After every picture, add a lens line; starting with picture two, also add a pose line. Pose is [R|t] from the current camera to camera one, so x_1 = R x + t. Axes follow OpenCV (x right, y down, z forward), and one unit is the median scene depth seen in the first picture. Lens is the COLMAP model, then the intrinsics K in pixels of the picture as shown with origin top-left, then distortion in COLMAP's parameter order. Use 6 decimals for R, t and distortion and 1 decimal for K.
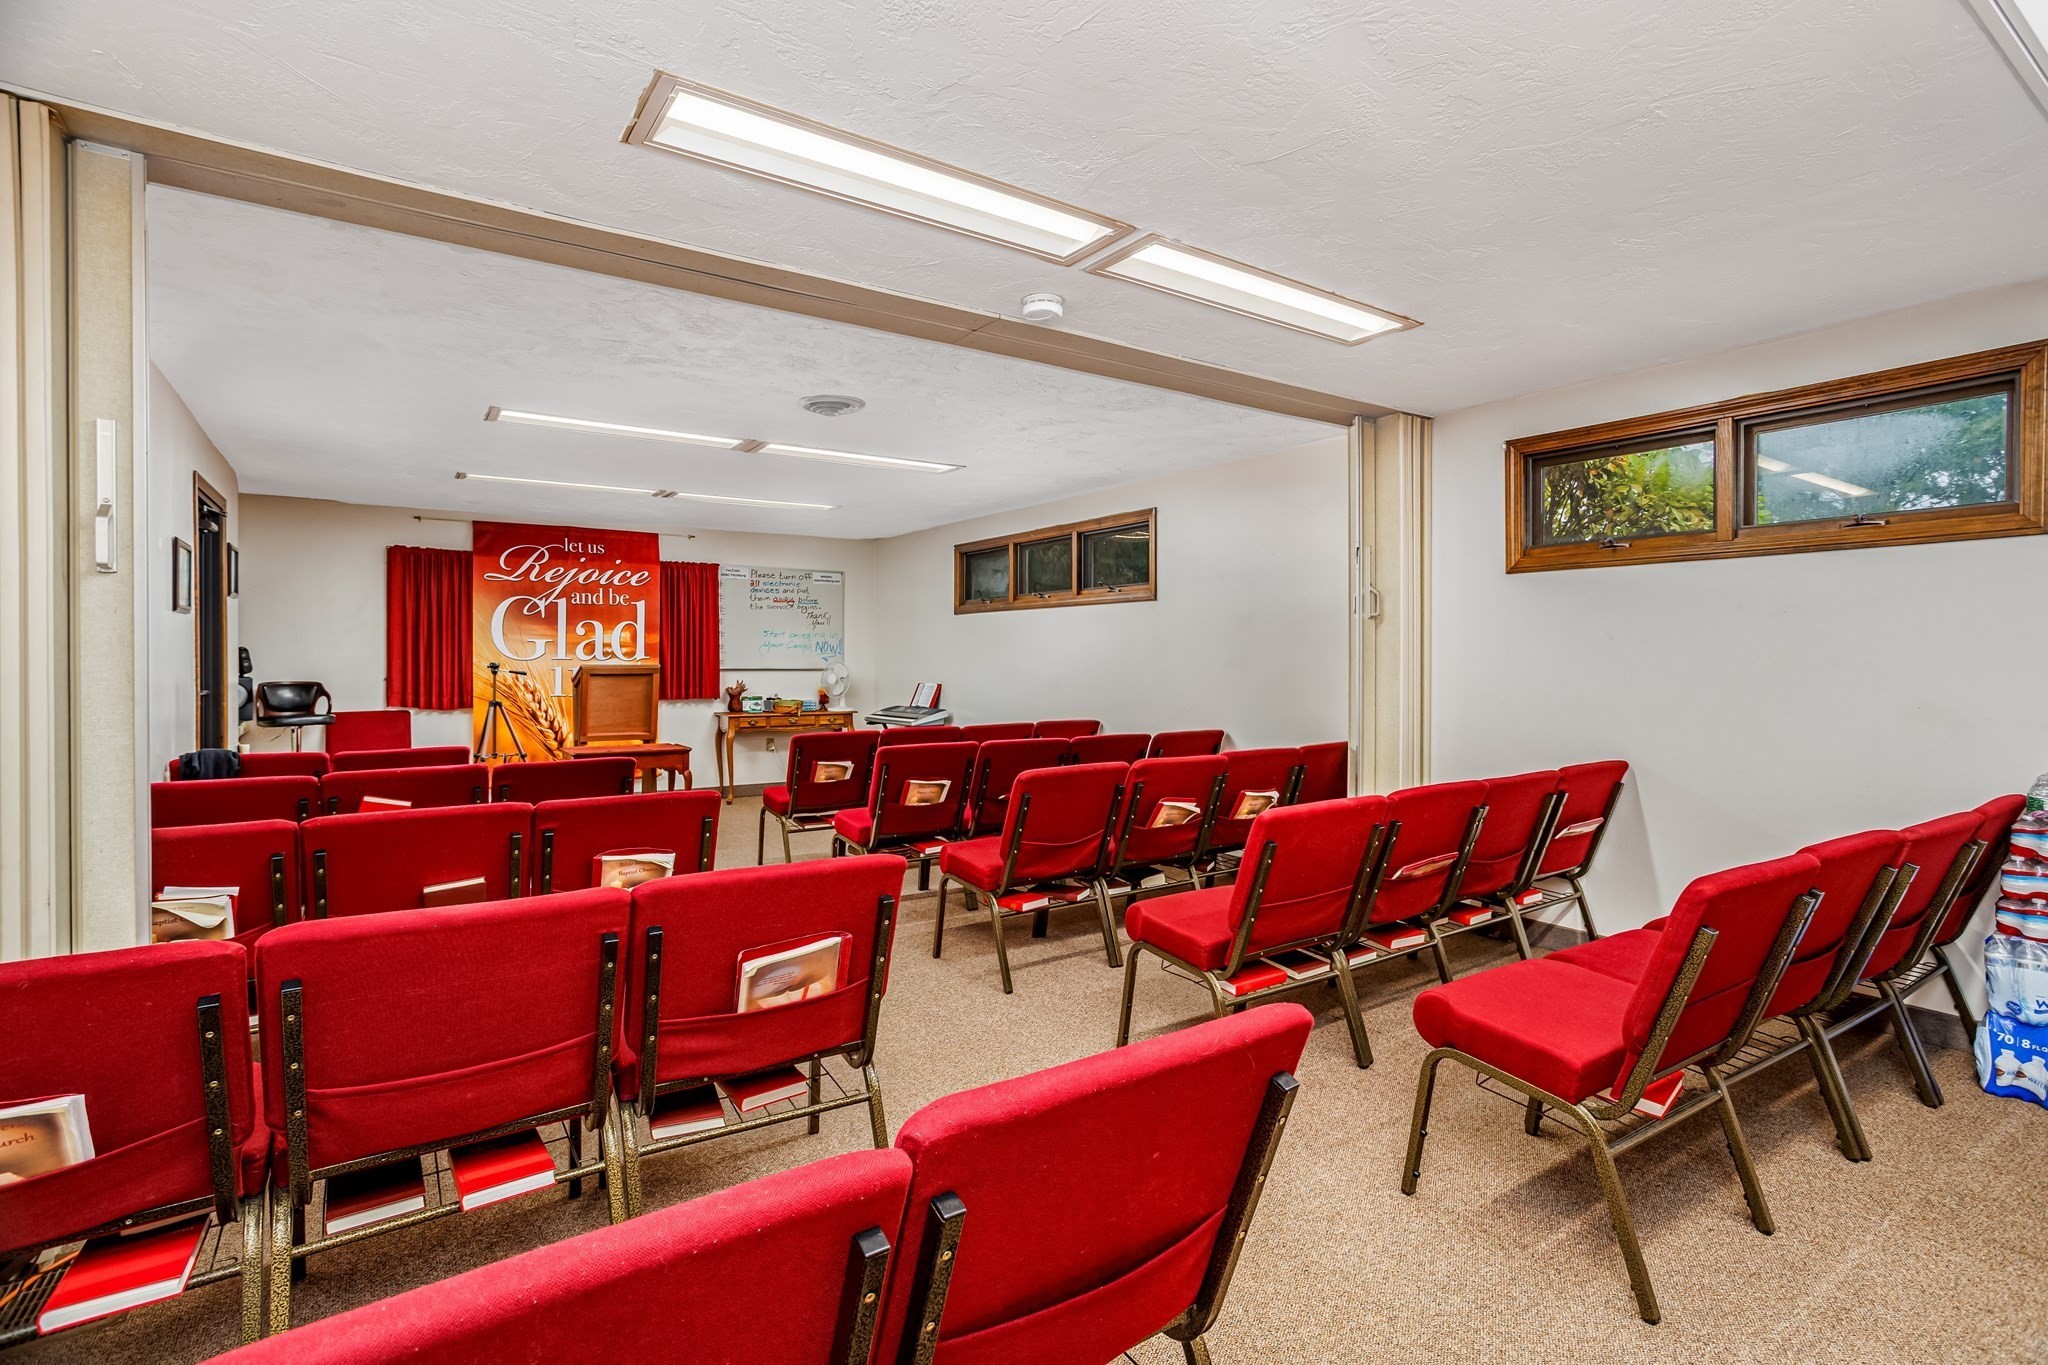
lens RADIAL K [[976.0, 0, 1034.7], [0, 976.0, 677.9], [0, 0, 1]] dist [-0.033239, 0.007918]
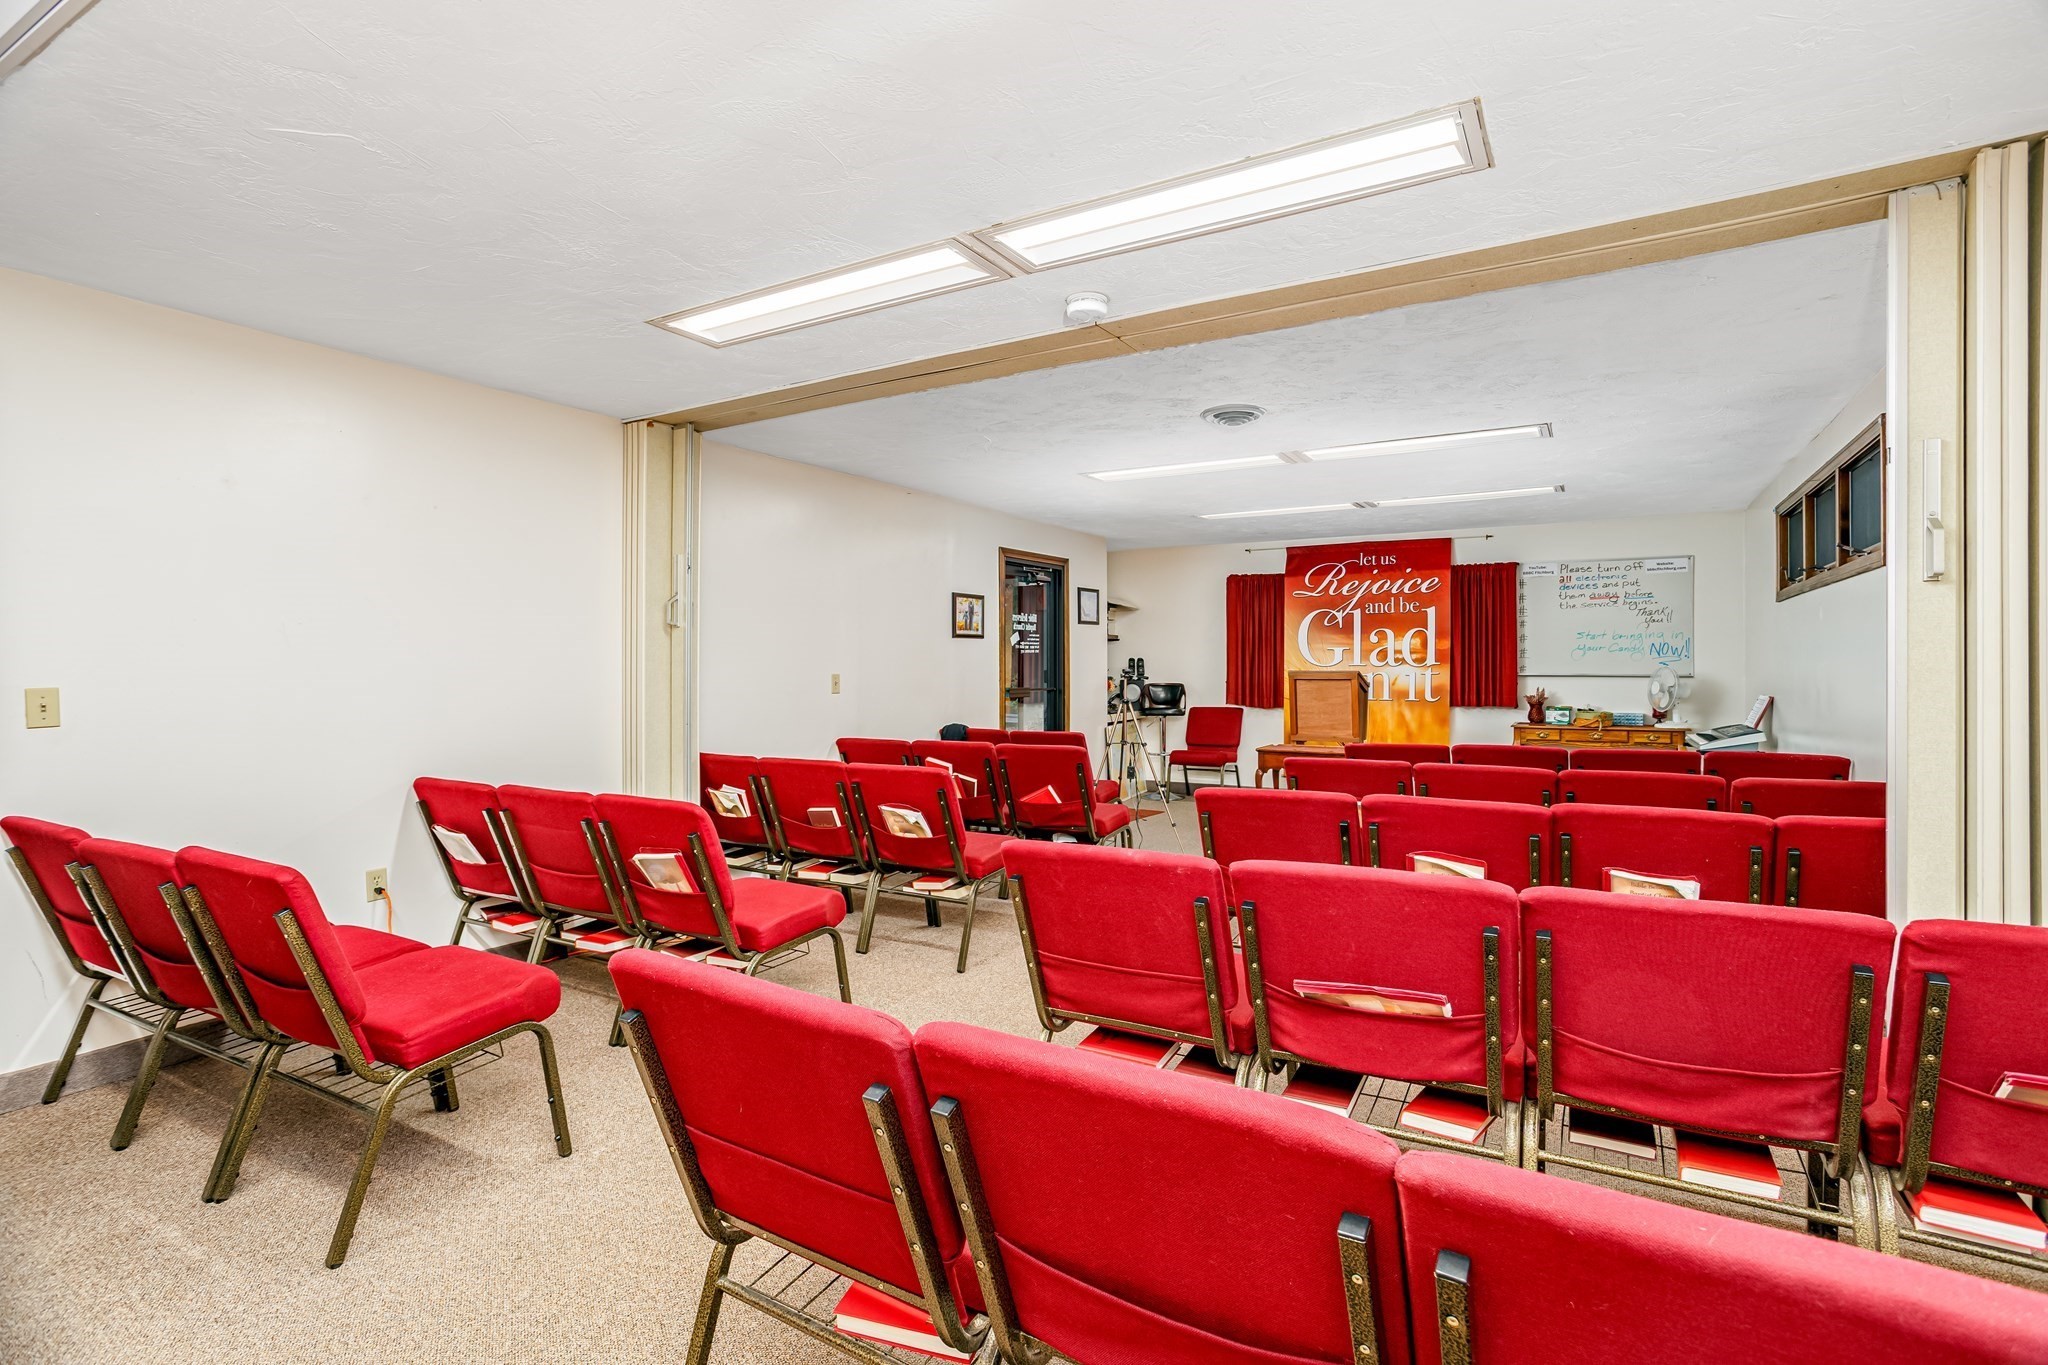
lens RADIAL K [[976.0, 0, 1036.7], [0, 976.0, 673.9], [0, 0, 1]] dist [-0.033239, 0.007918]
pose [[0.446413, 0.003072, -0.894822, 0.318623], [-0.011932, 0.999926, -0.002520, -0.003036], [0.894748, 0.011802, 0.446416, 0.192959]]
